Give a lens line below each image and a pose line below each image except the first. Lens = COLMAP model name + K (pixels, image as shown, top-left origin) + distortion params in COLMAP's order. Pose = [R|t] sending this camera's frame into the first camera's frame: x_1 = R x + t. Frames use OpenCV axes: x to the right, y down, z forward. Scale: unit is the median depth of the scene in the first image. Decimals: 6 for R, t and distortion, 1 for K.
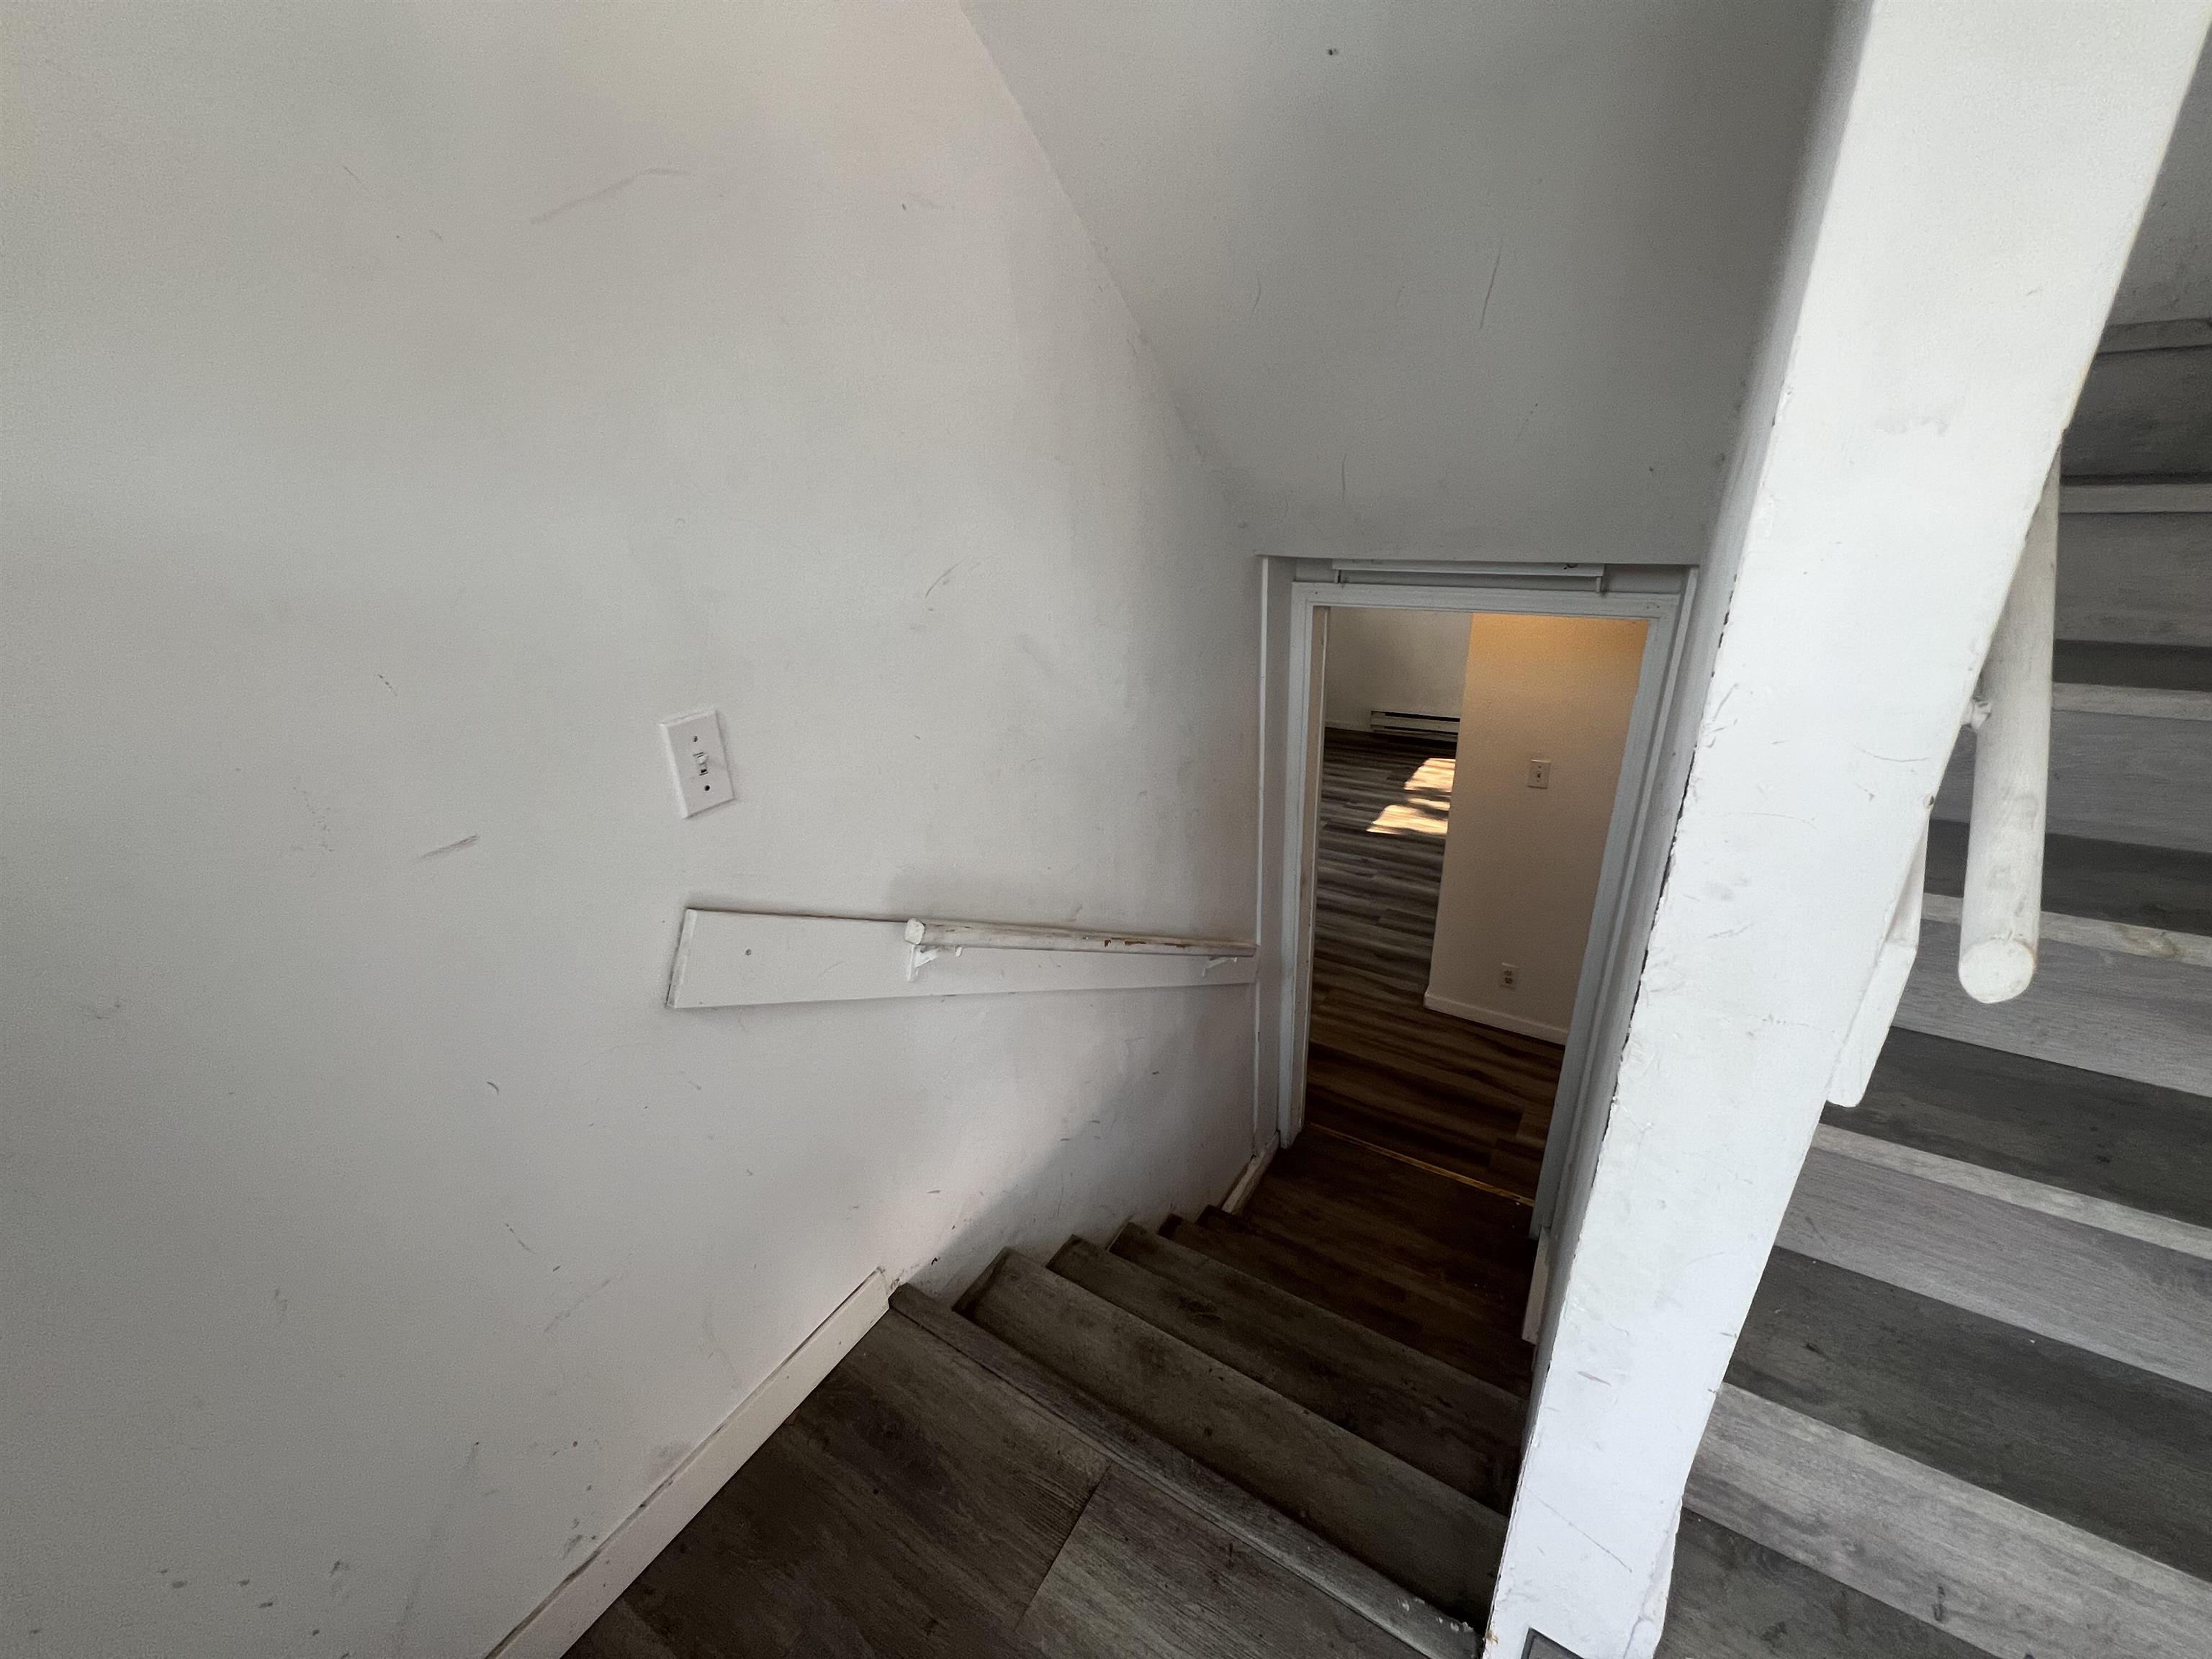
lens RADIAL K [[884.0, 0, 1100.2], [0, 884.0, 837.7], [0, 0, 1]] dist [0.001480, 0.000385]
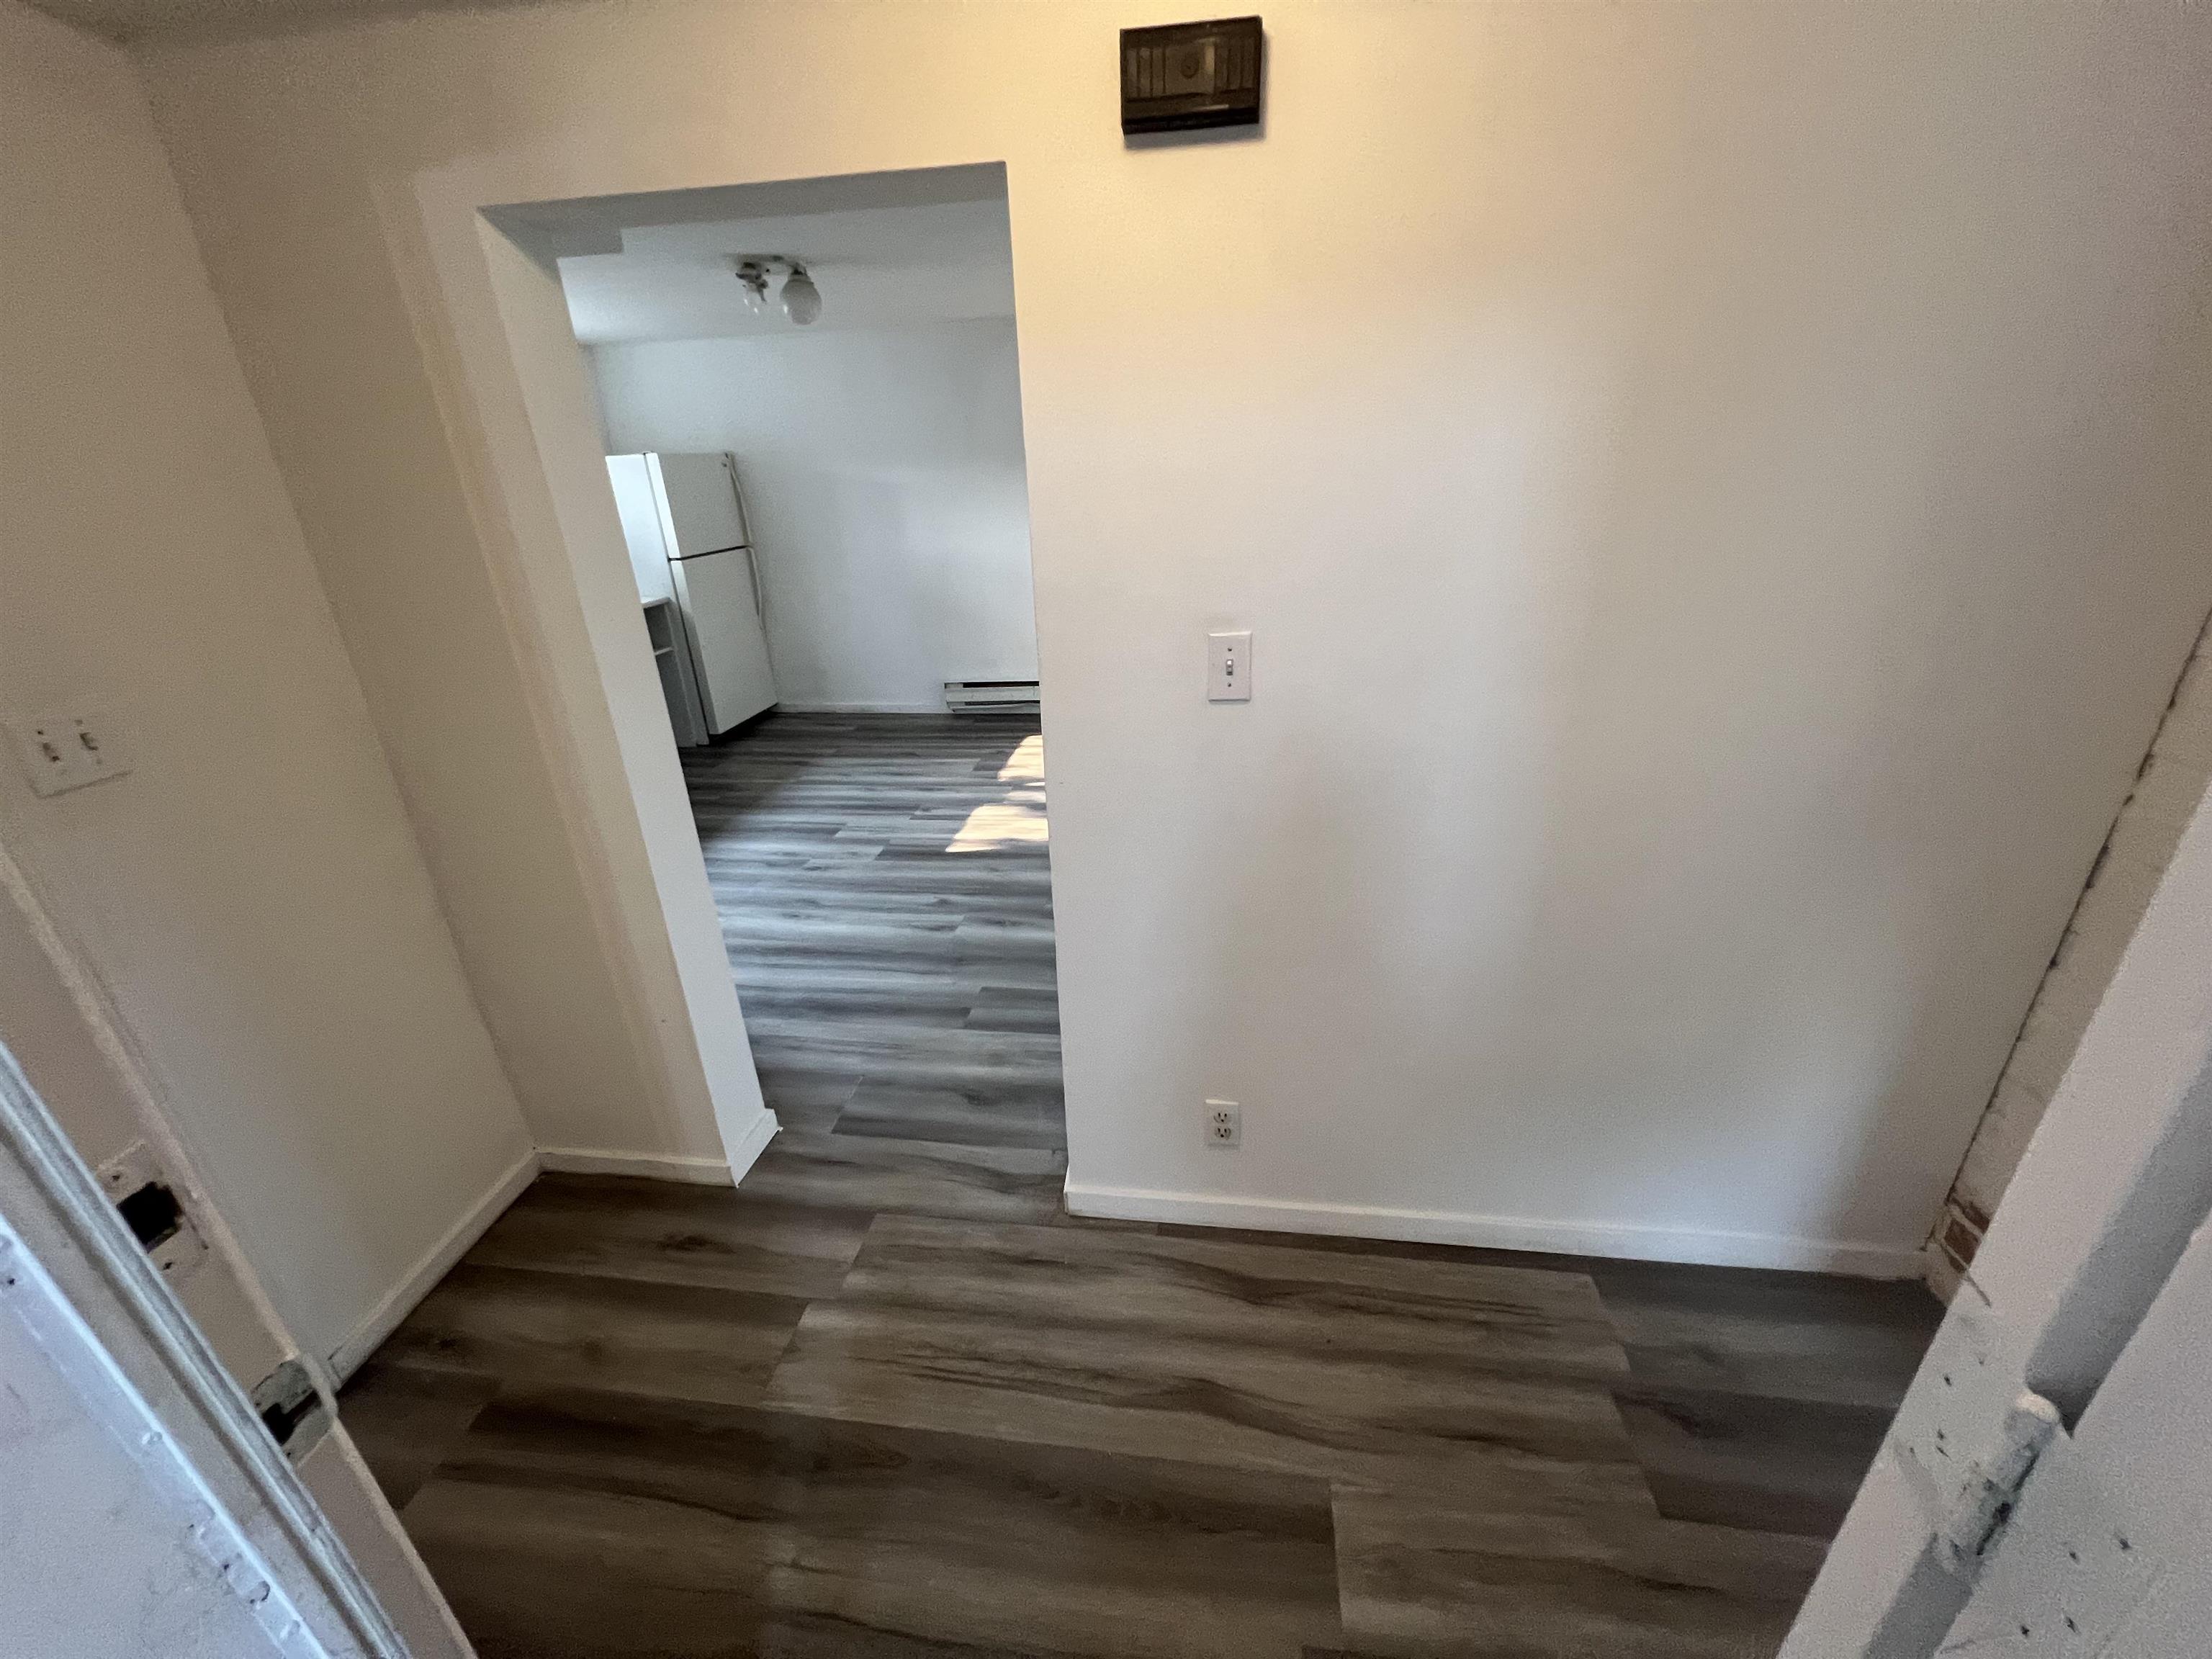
lens RADIAL K [[884.0, 0, 1100.2], [0, 884.0, 837.7], [0, 0, 1]] dist [0.001480, 0.000385]
pose [[0.907465, -0.149330, 0.392693, 0.159836], [0.159514, 0.987172, 0.006778, -0.003979], [-0.388668, 0.056489, 0.919645, 0.387321]]
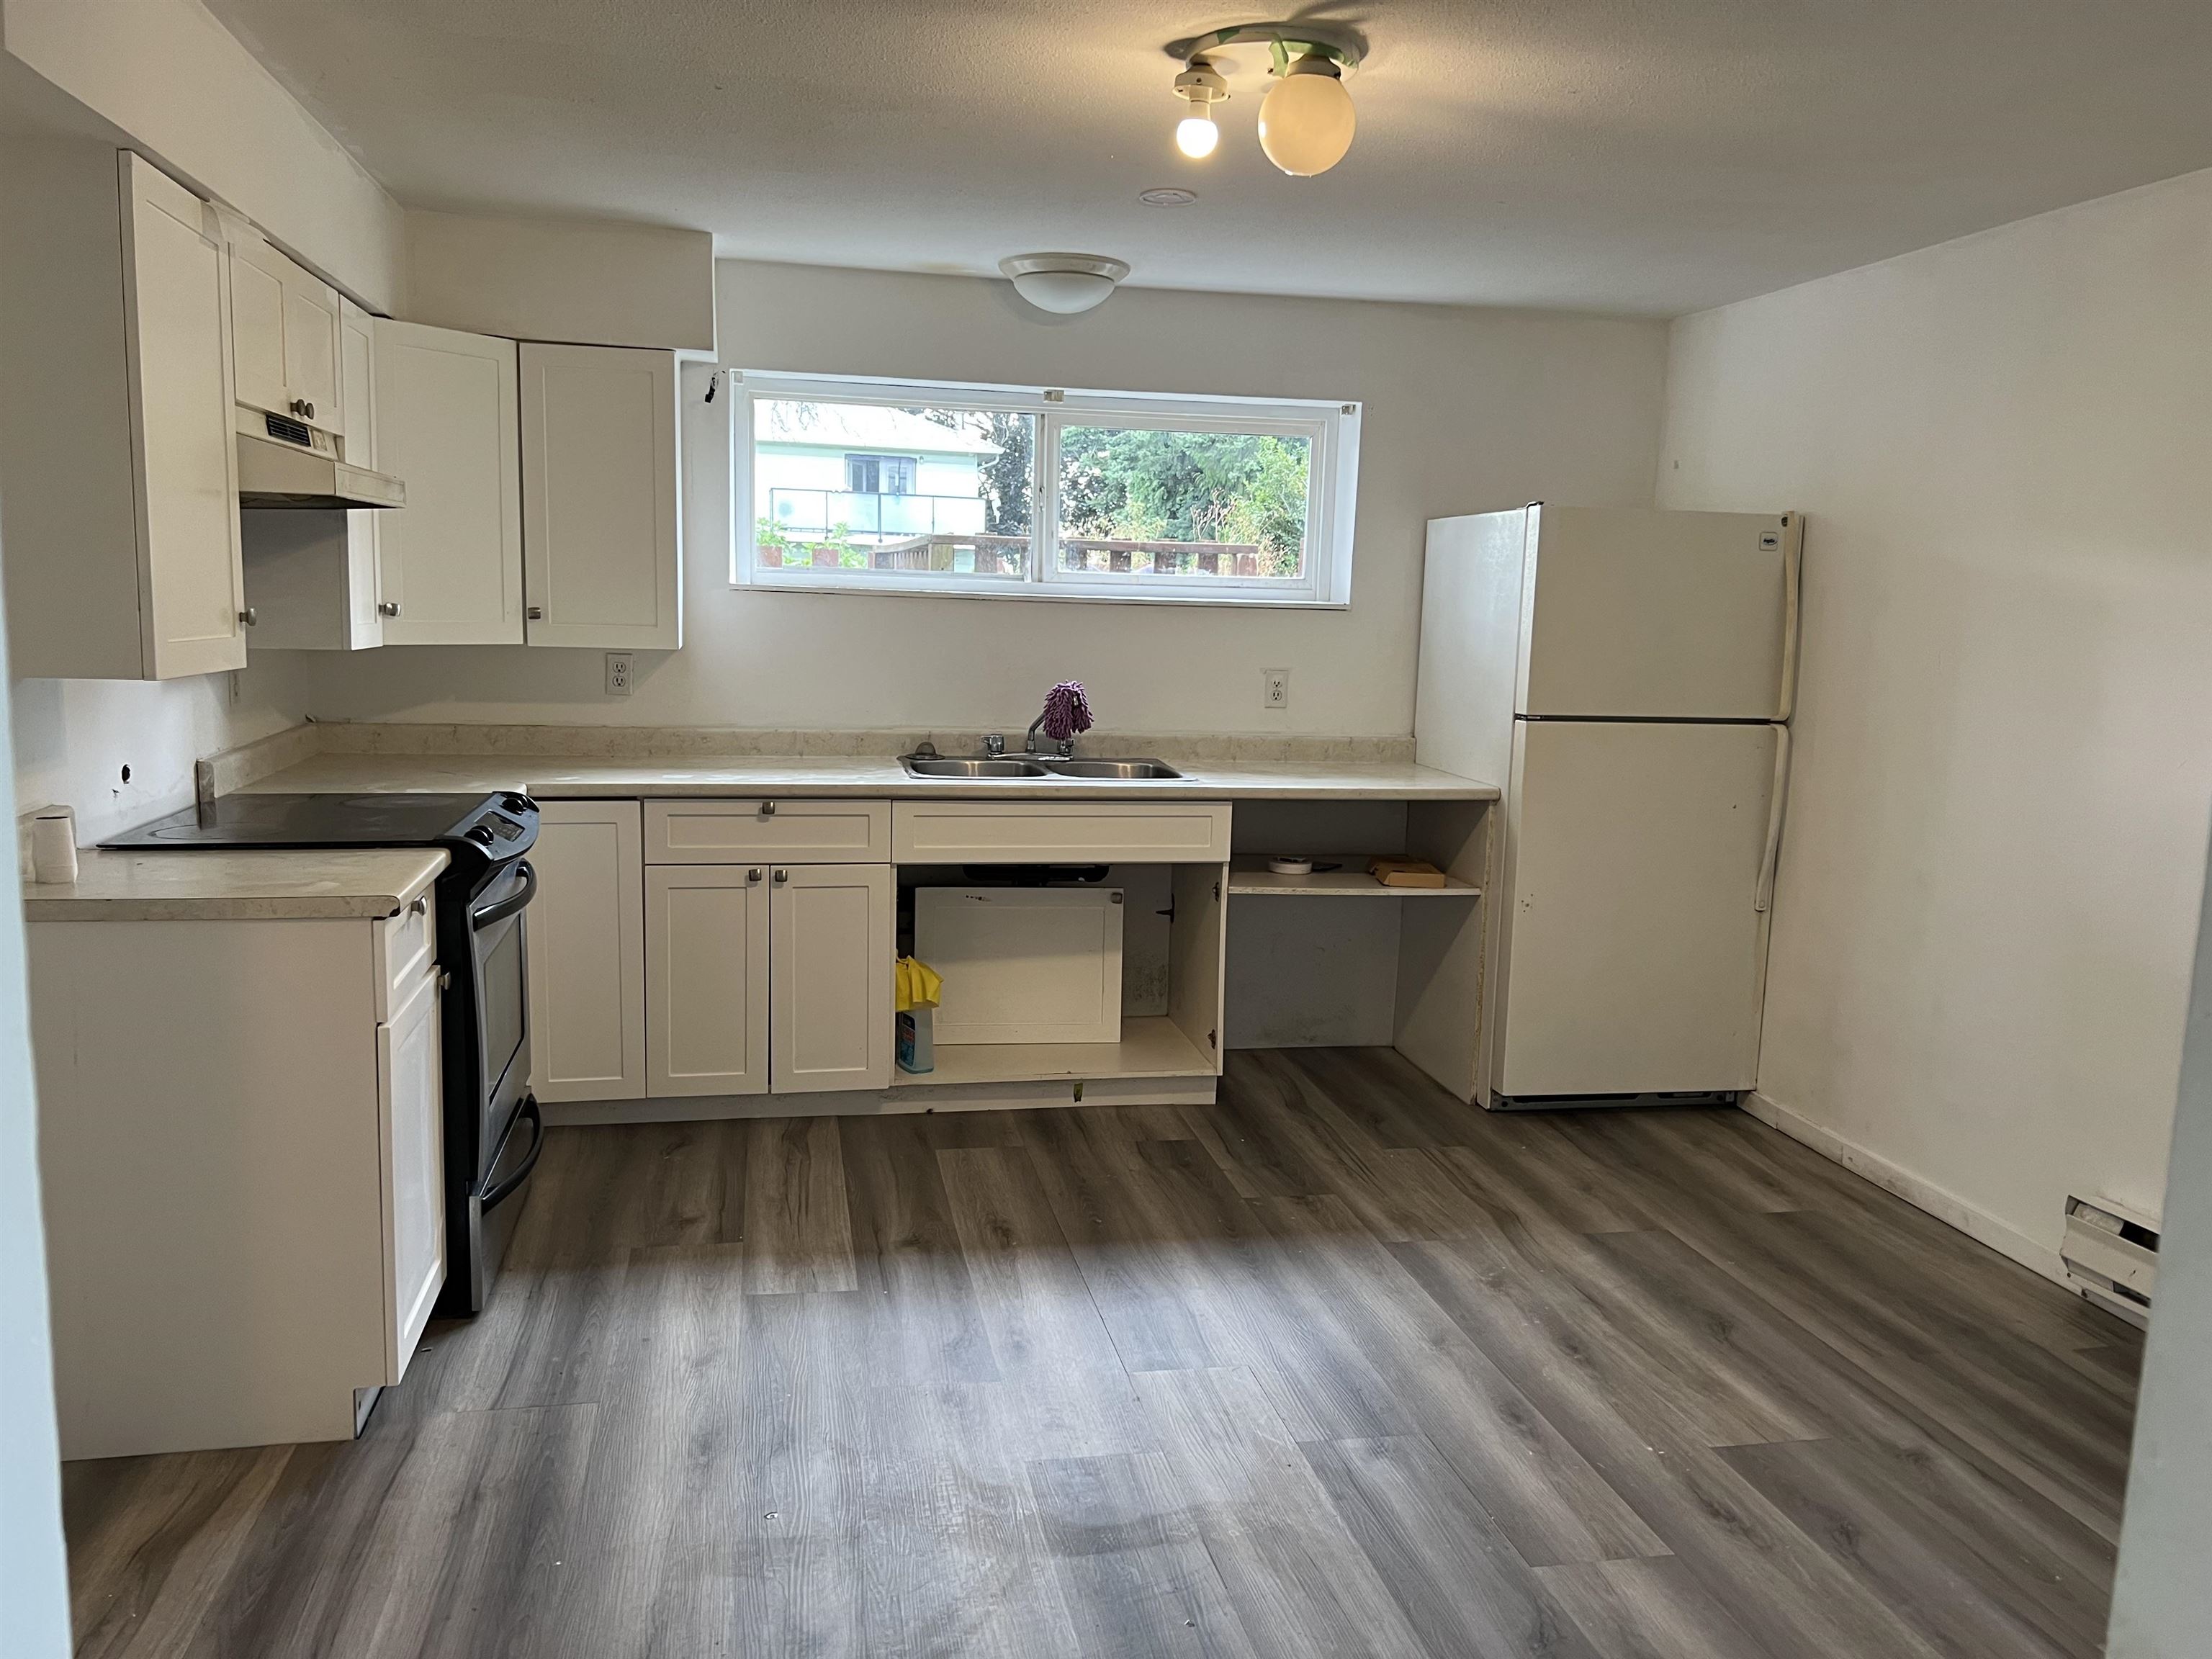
lens RADIAL K [[1661.5, 0, 1099.9], [0, 1661.5, 830.4], [0, 0, 1]] dist [0.074554, -0.125135]
pose [[0.693651, 0.174285, -0.698909, 0.563388], [-0.352759, 0.928161, -0.118652, -0.122553], [0.628020, 0.328849, 0.705300, 0.676412]]
